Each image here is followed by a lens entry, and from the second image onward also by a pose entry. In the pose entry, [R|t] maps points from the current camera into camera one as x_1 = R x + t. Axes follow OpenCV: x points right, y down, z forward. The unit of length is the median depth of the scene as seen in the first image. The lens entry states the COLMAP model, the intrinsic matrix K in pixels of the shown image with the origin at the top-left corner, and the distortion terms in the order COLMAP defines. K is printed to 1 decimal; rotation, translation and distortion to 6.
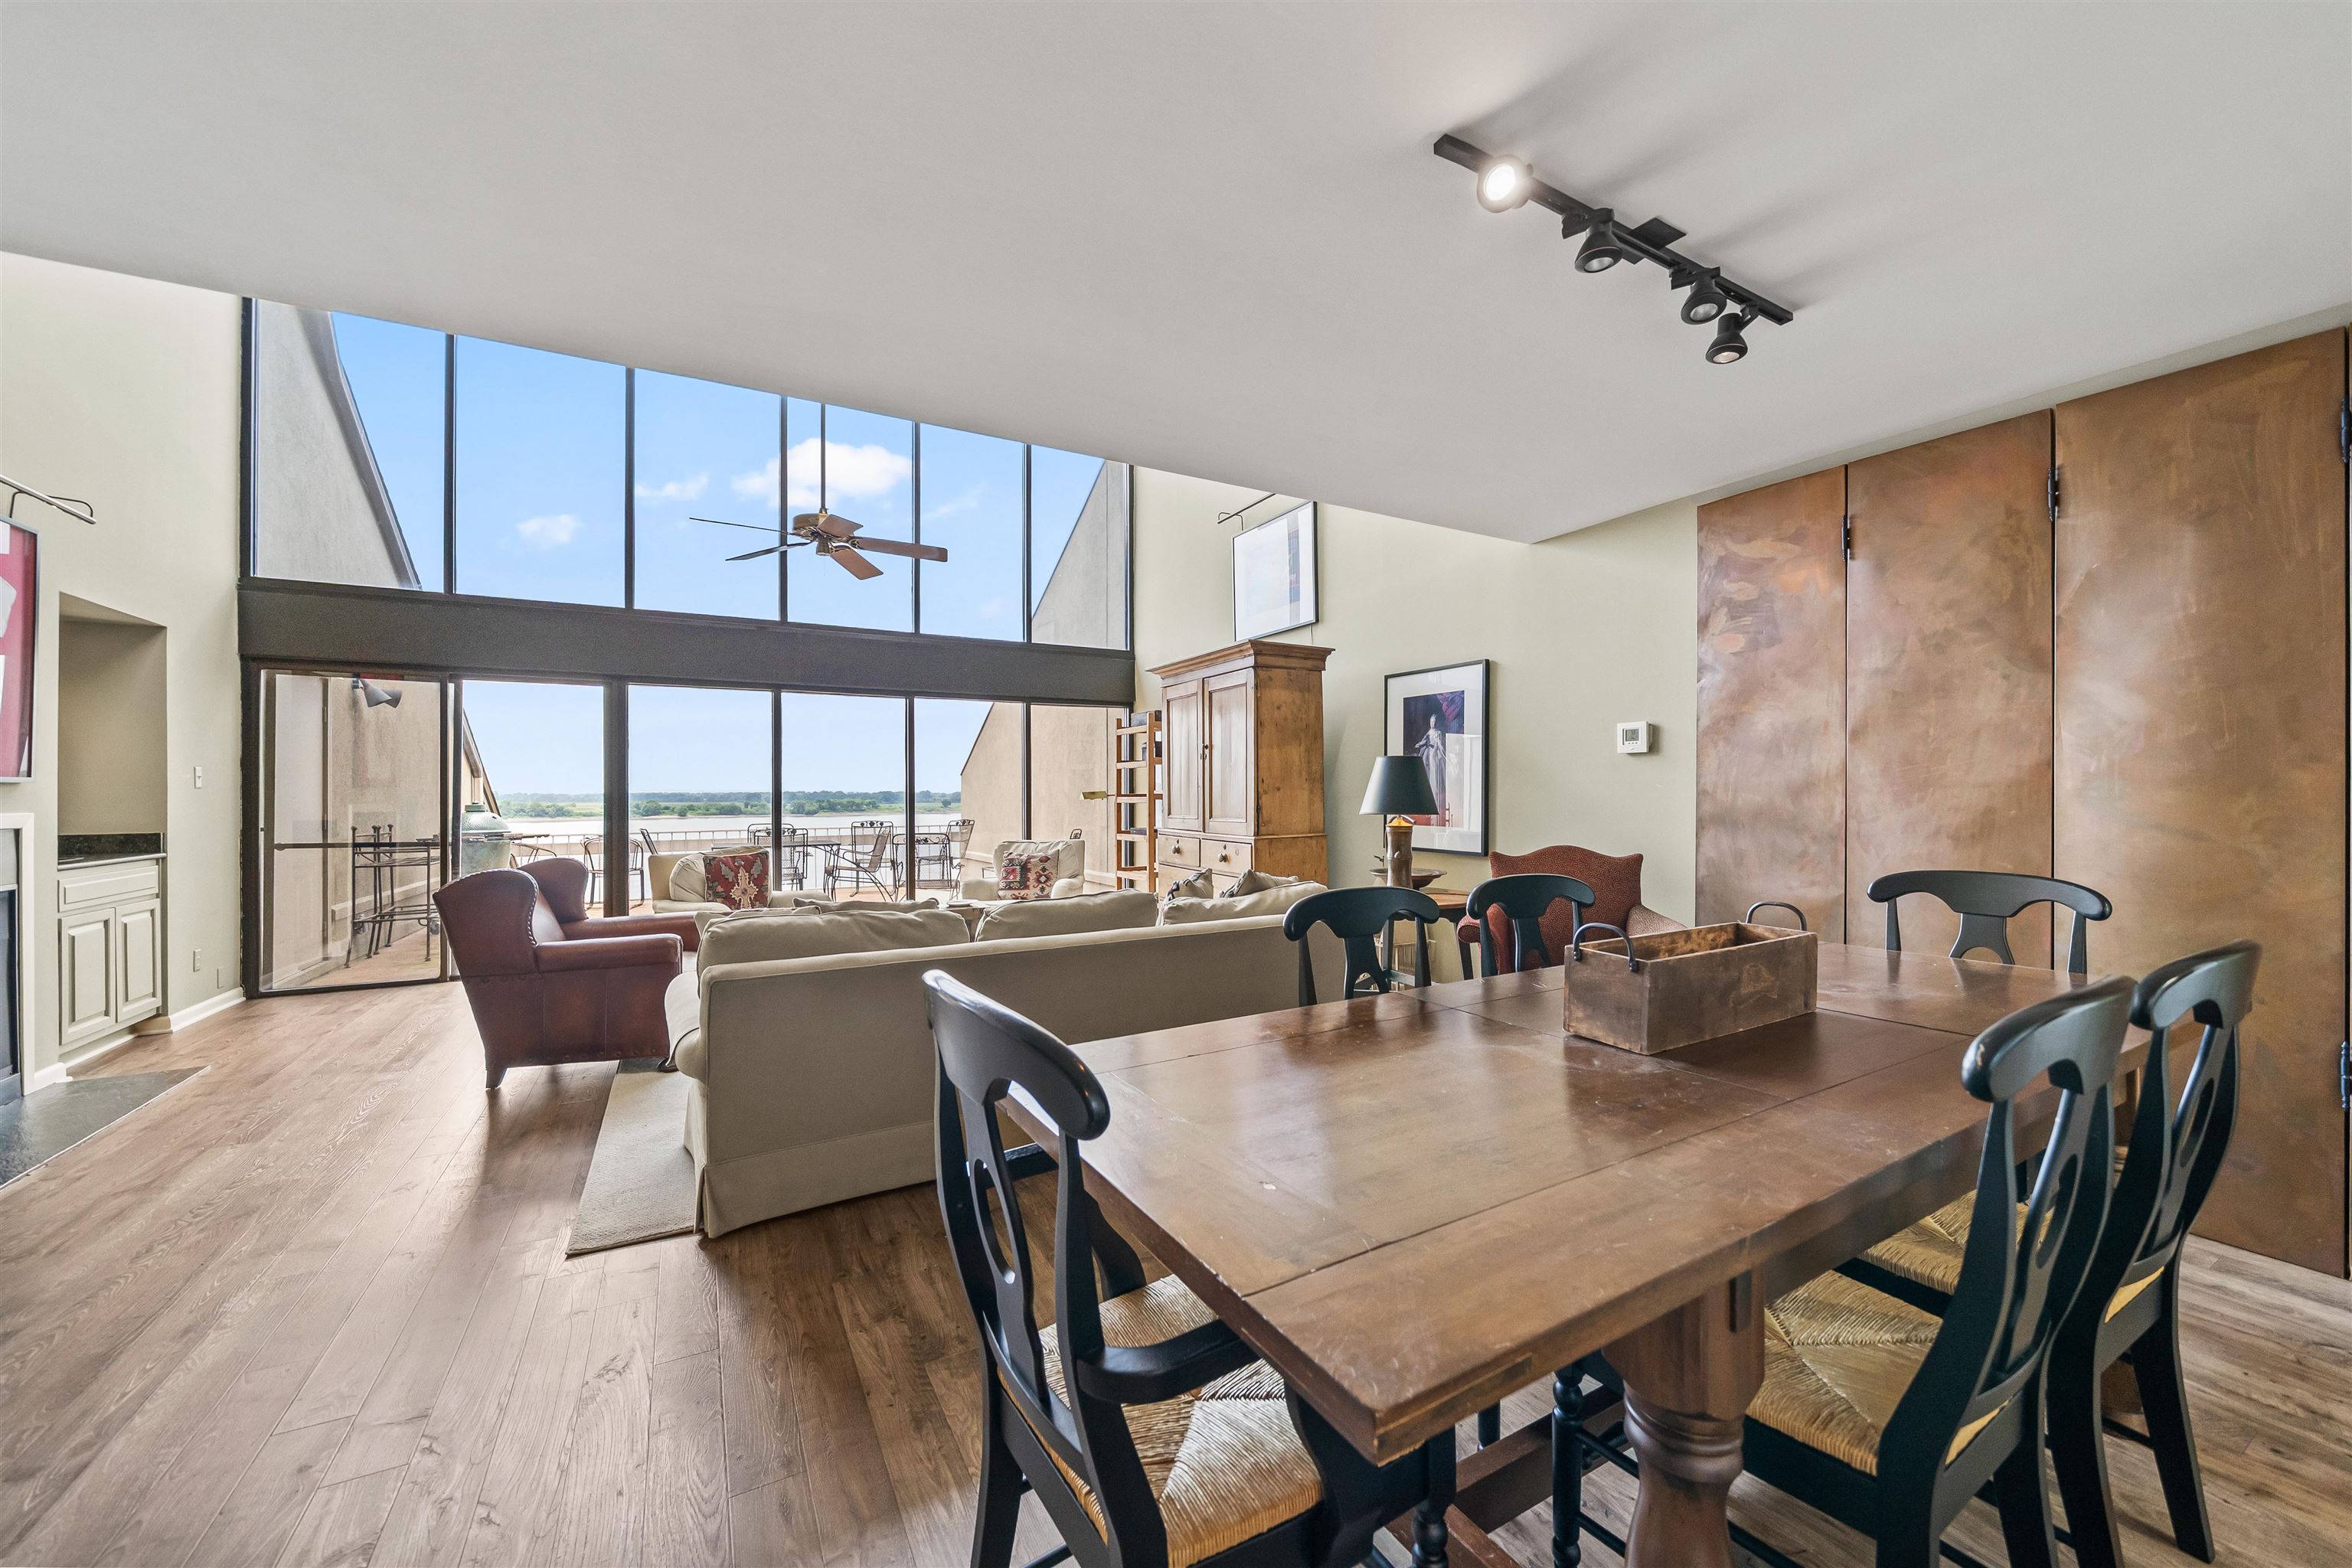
lens RADIAL K [[862.4, 0, 1166.3], [0, 862.4, 788.7], [0, 0, 1]] dist [-0.008703, 0.000116]
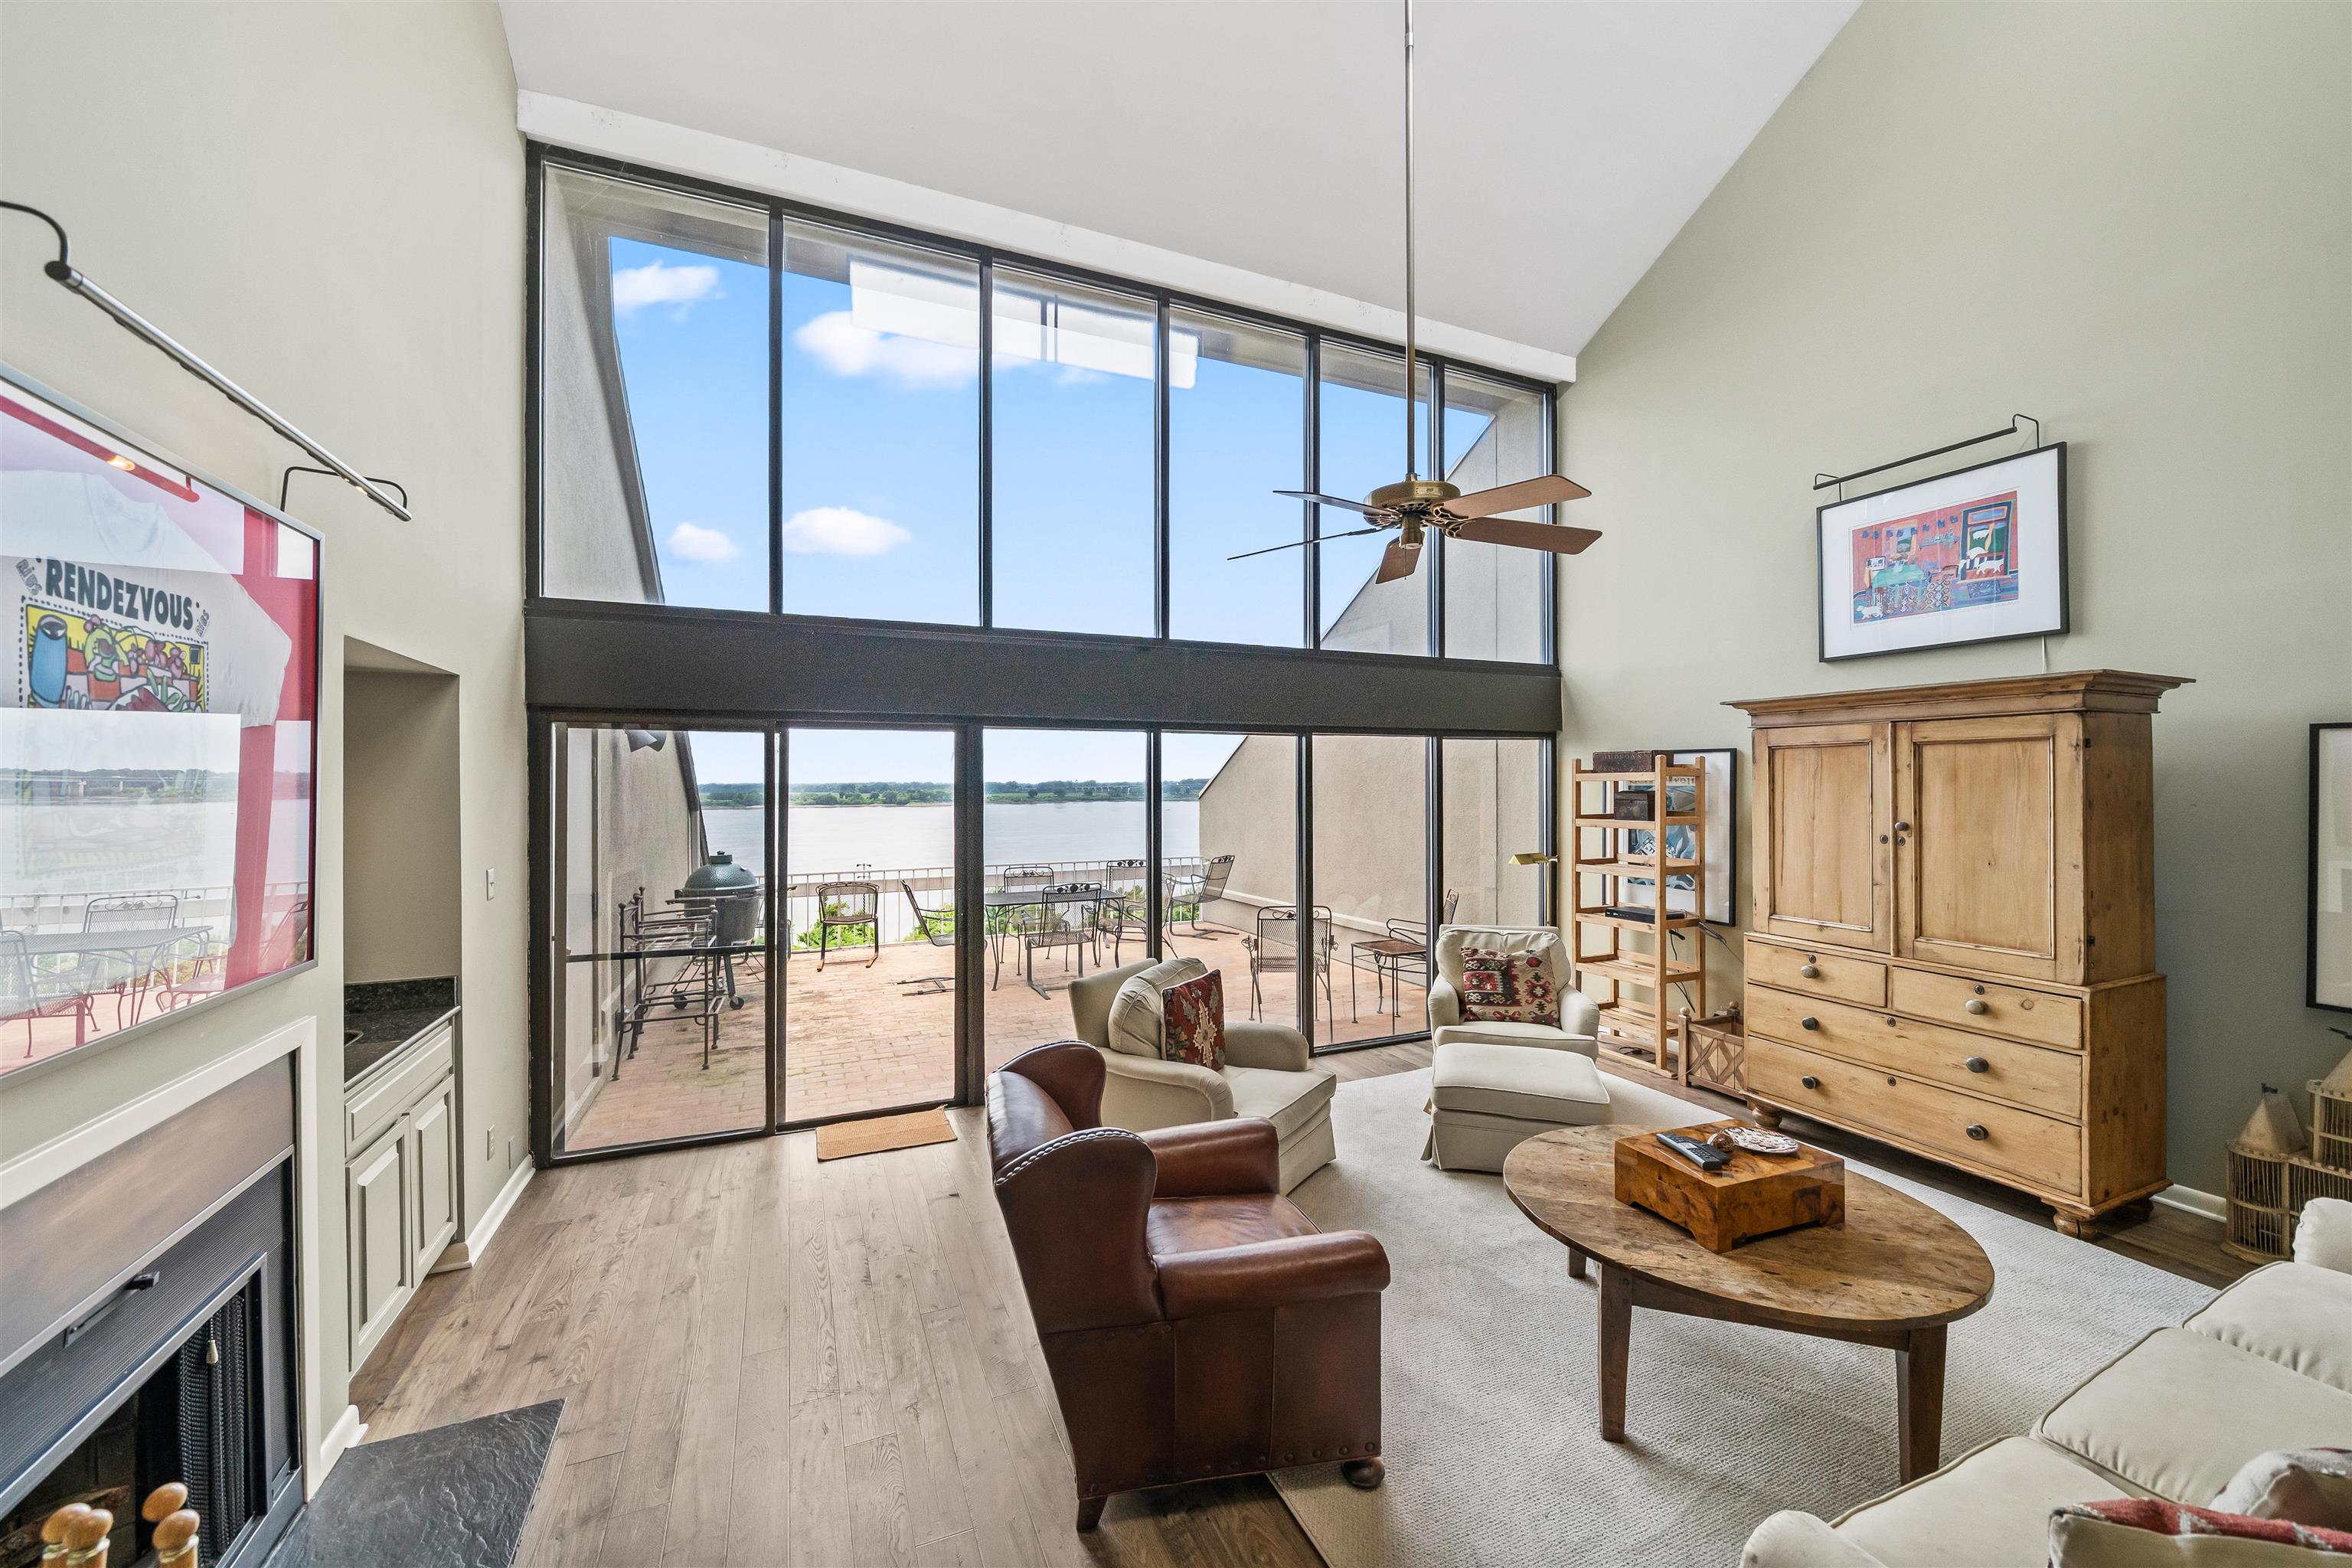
lens RADIAL K [[858.3, 0, 1166.2], [0, 858.3, 779.6], [0, 0, 1]] dist [-0.003610, -0.000284]
pose [[0.995824, -0.003159, -0.091242, -0.457729], [0.003298, 0.999994, 0.001372, -0.088507], [0.091238, -0.001667, 0.995828, 0.307231]]
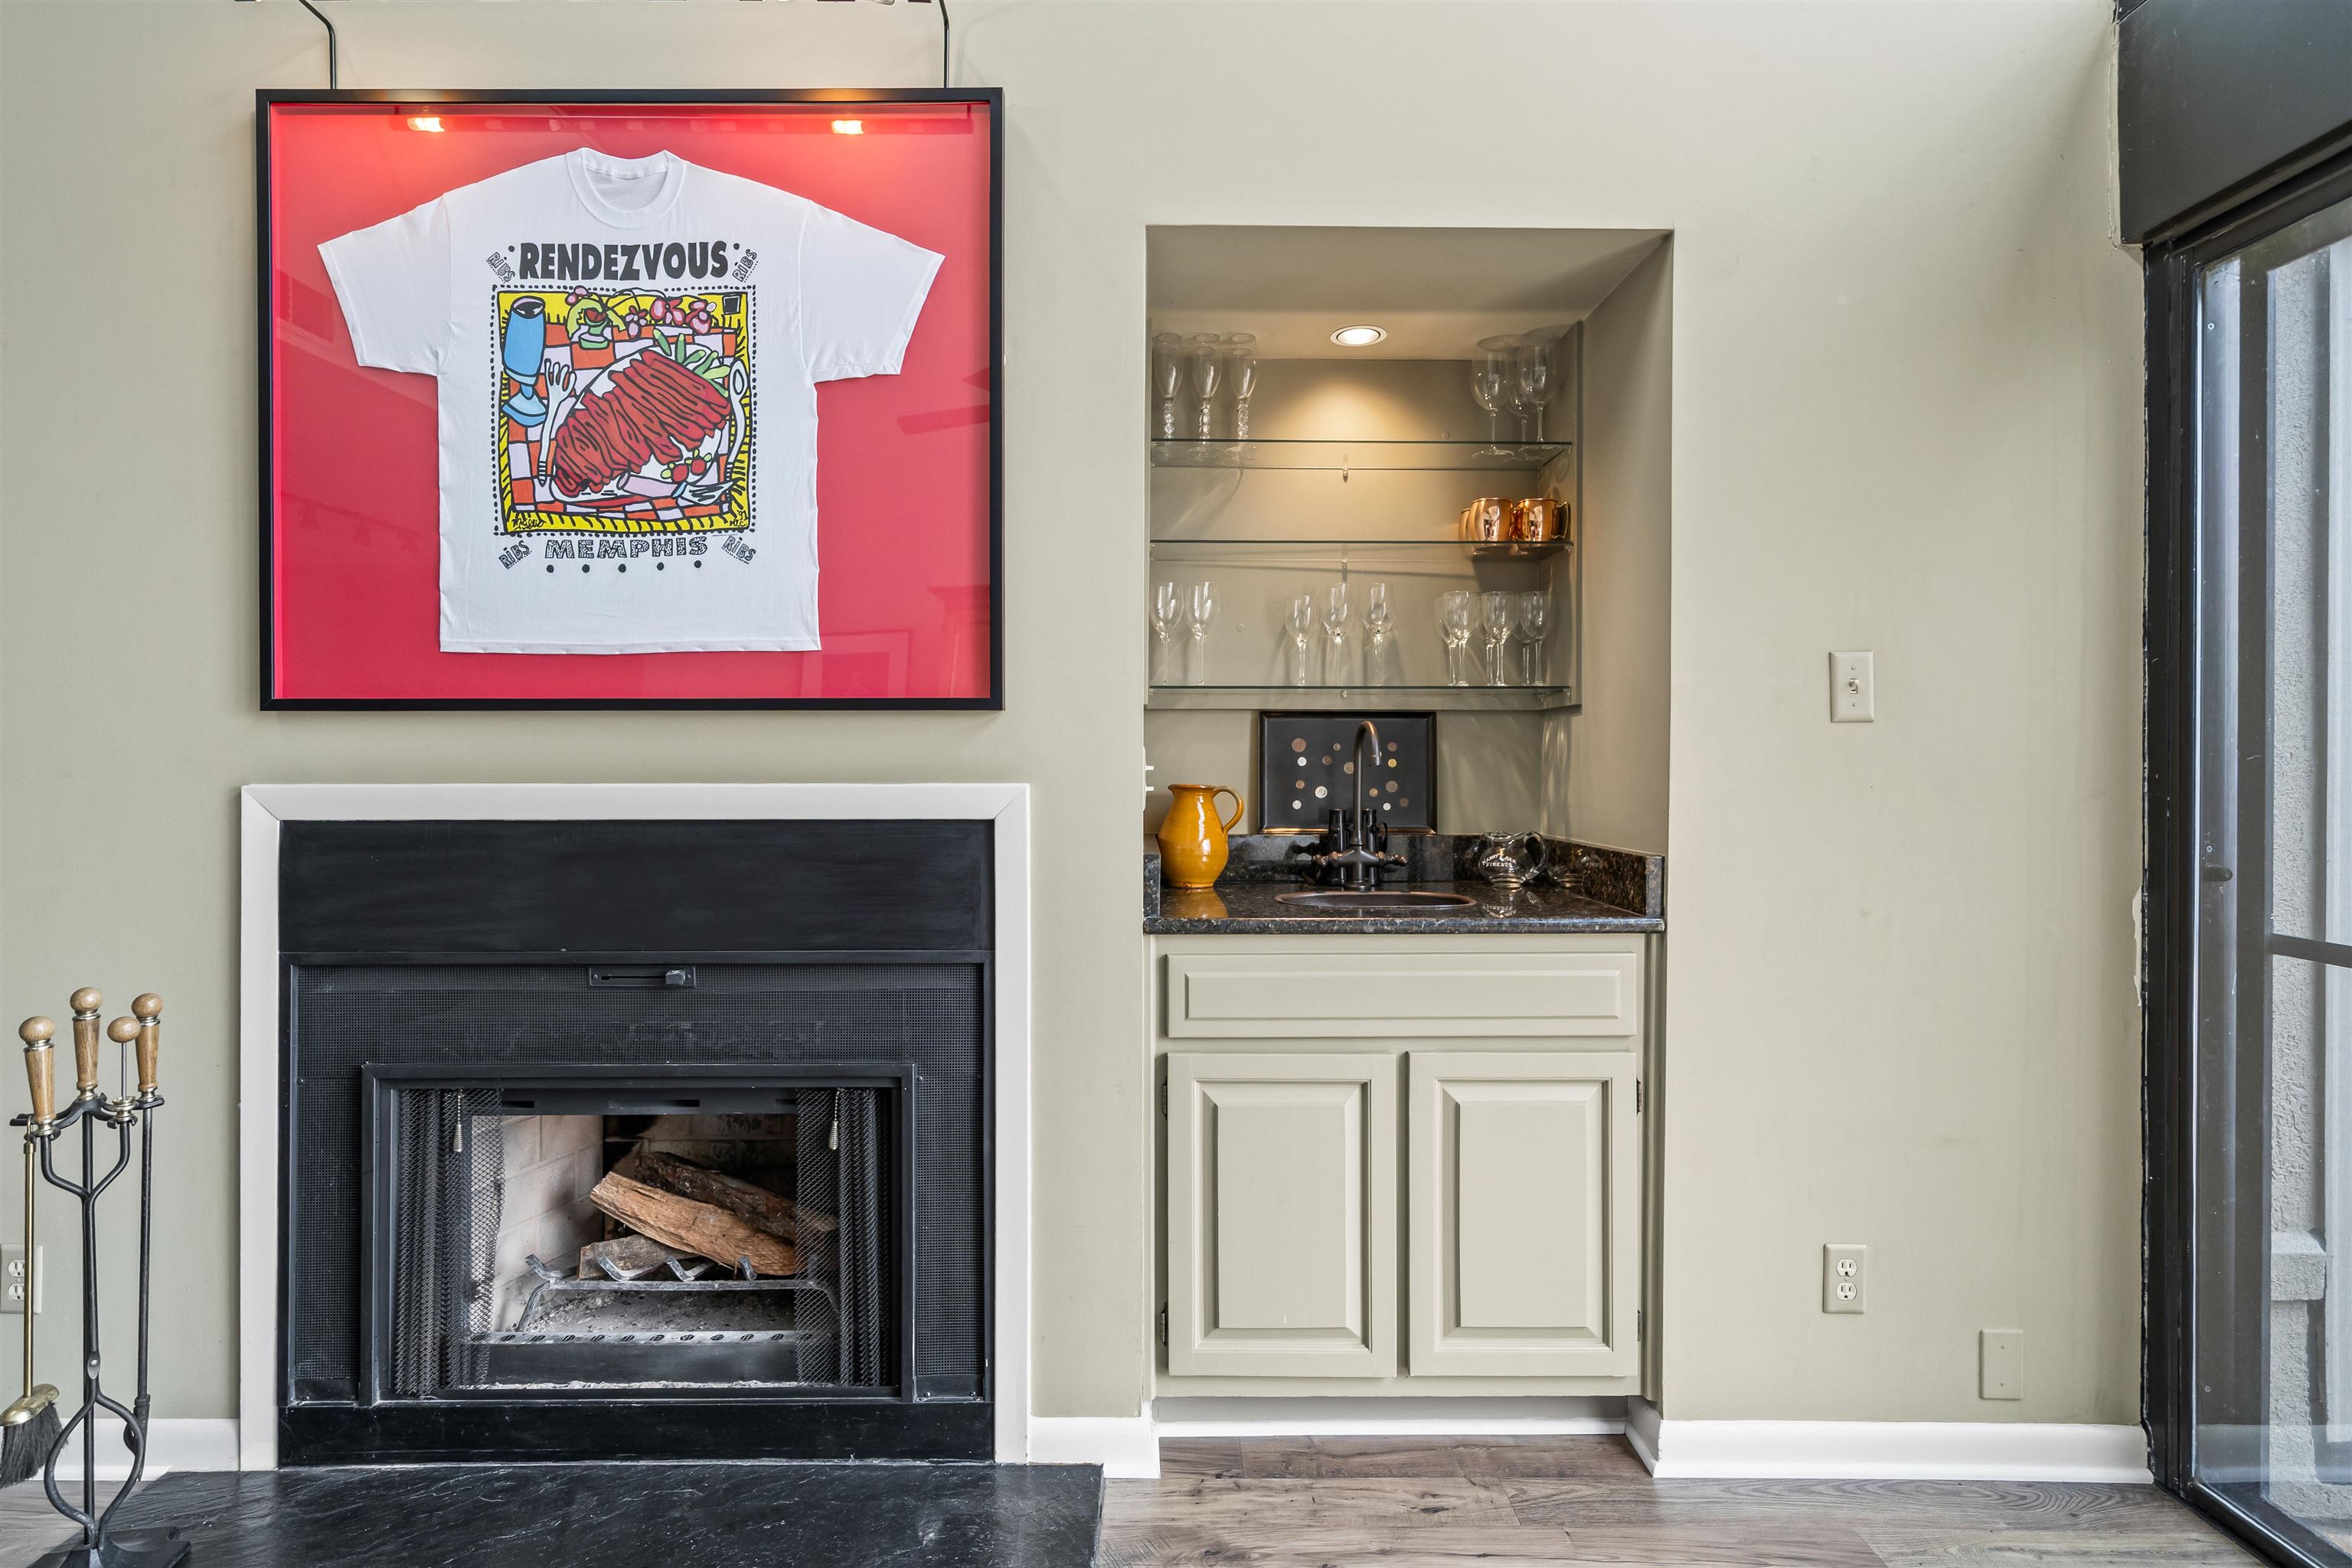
lens RADIAL K [[1186.9, 0, 1166.4], [0, 1186.9, 769.3], [0, 0, 1]] dist [-0.001913, -0.000365]
pose [[-0.482330, 0.003172, -0.875984, -0.569118], [0.004932, 0.999987, 0.000906, 0.013613], [0.875976, -0.003883, -0.482340, 0.880738]]
